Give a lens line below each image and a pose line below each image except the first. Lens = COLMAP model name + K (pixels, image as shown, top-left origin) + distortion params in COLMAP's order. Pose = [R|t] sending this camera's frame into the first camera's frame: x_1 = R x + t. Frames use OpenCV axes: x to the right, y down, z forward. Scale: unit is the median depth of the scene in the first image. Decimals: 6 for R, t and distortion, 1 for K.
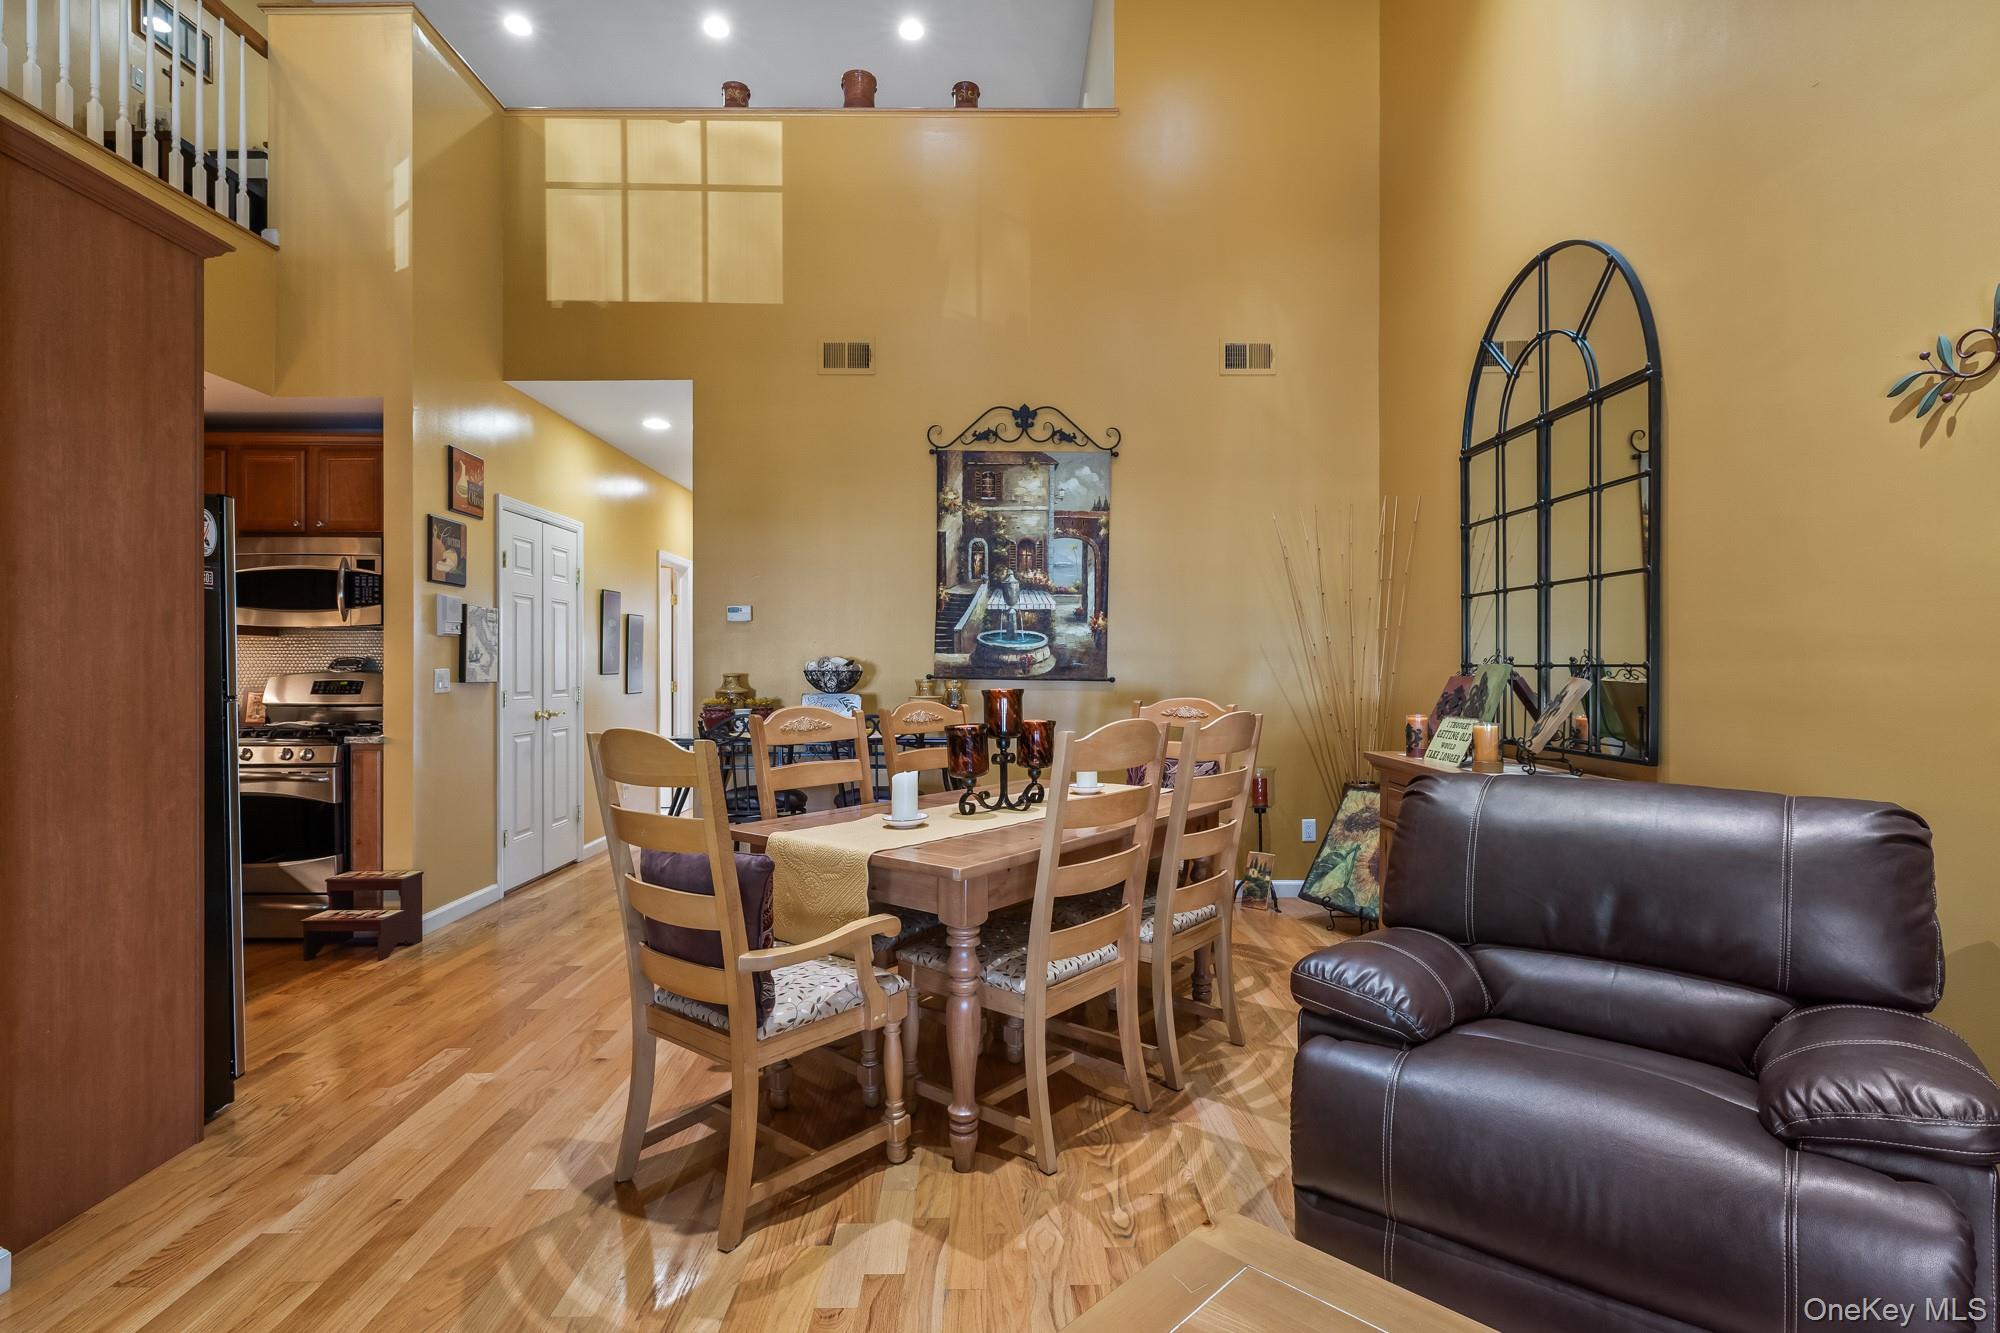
lens RADIAL K [[976.6, 0, 992.8], [0, 976.6, 665.2], [0, 0, 1]] dist [-0.006957, 0.000278]
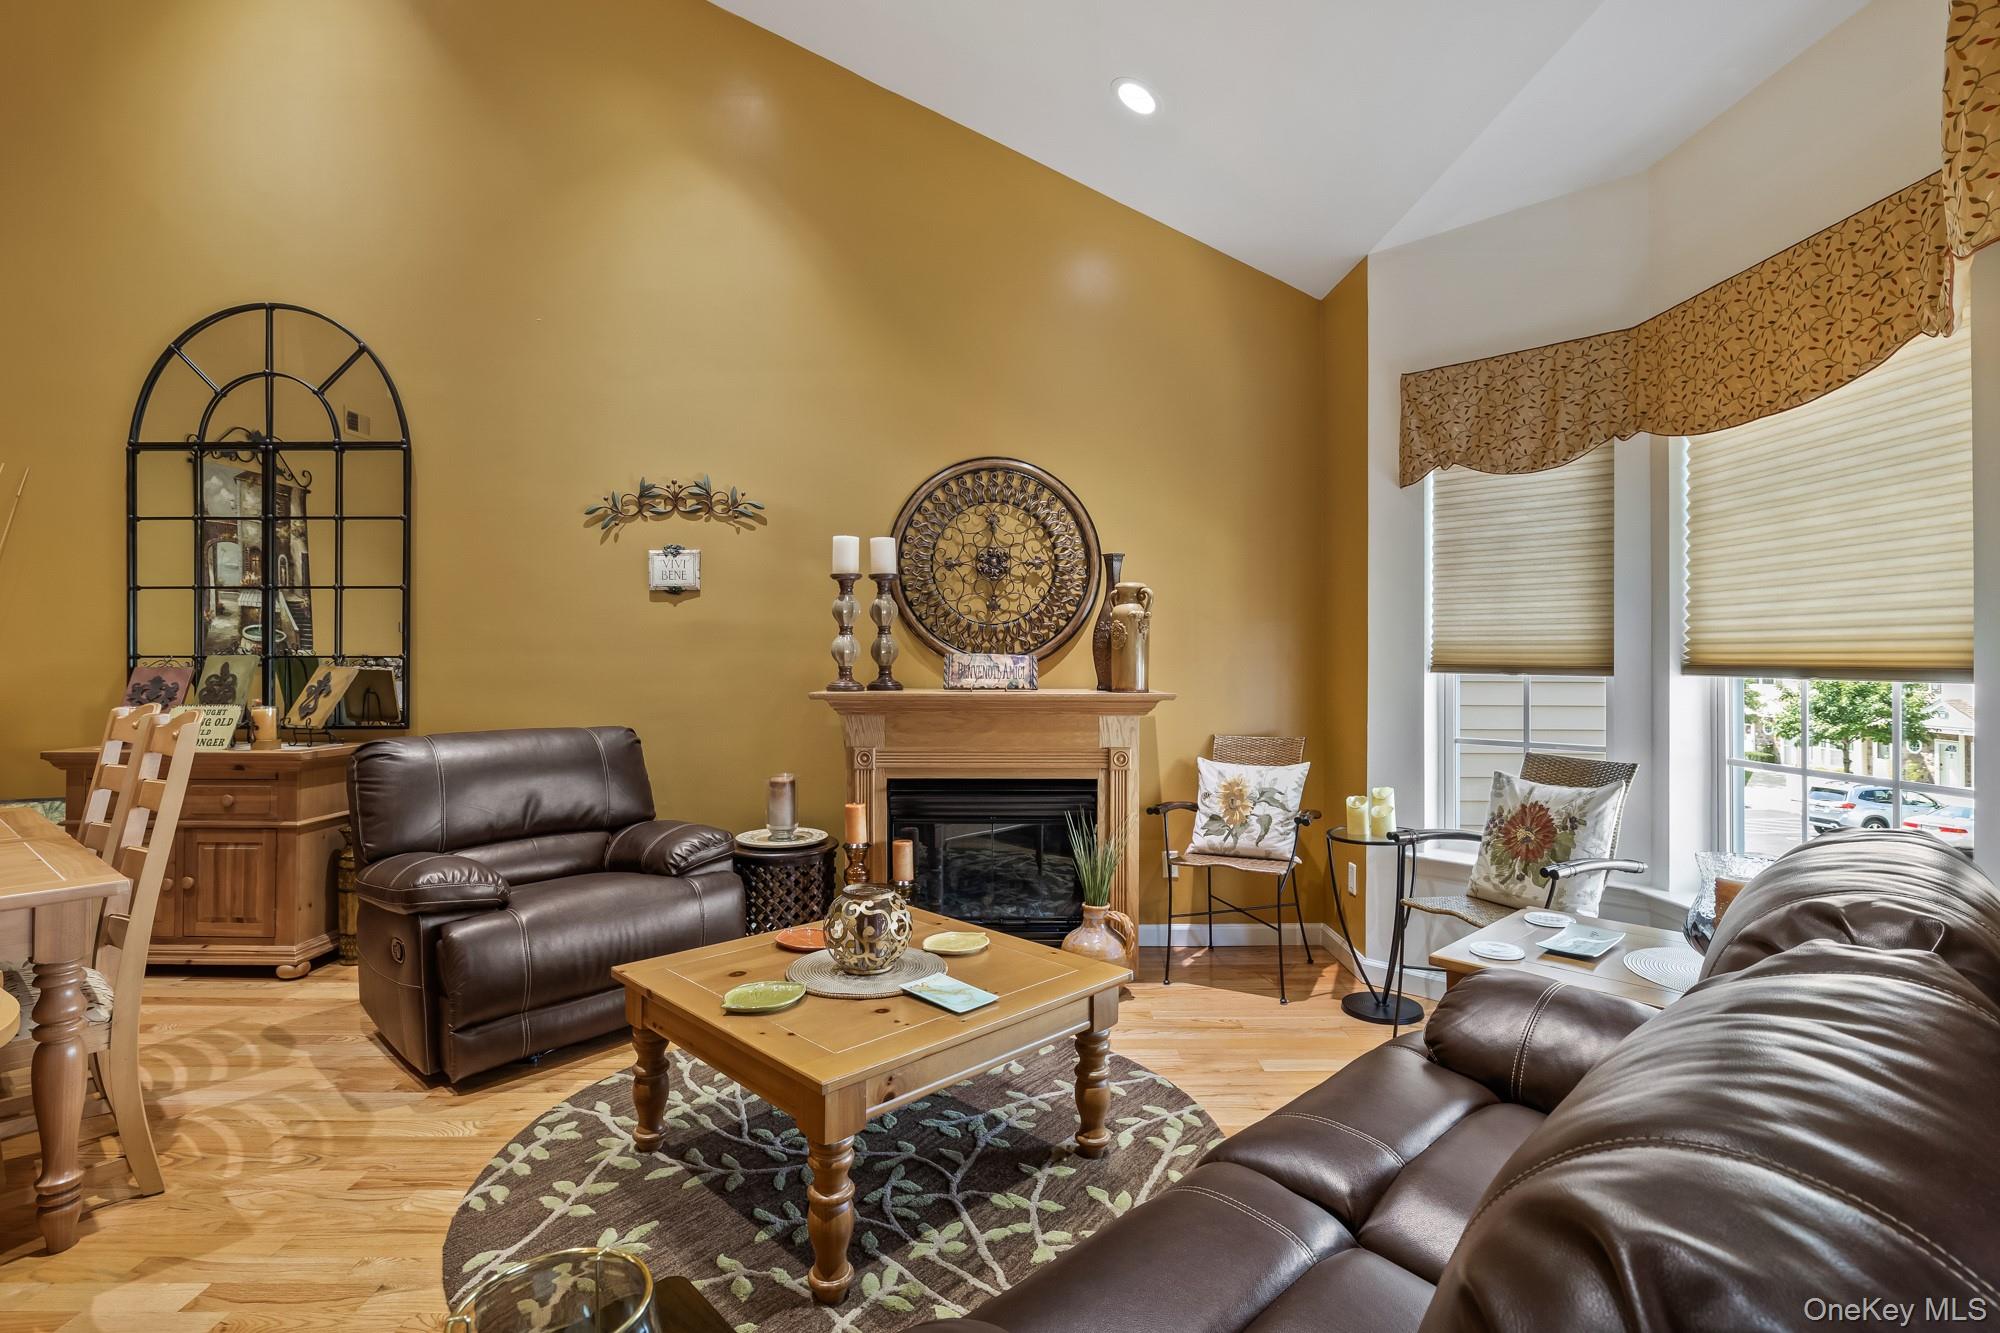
lens RADIAL K [[976.6, 0, 996.9], [0, 976.6, 658.9], [0, 0, 1]] dist [-0.006957, 0.000278]
pose [[0.000285, 0.000270, 1.000000, -0.720183], [-0.001689, 0.999999, -0.000269, 0.002500], [-0.999999, -0.001689, 0.000285, 0.151372]]
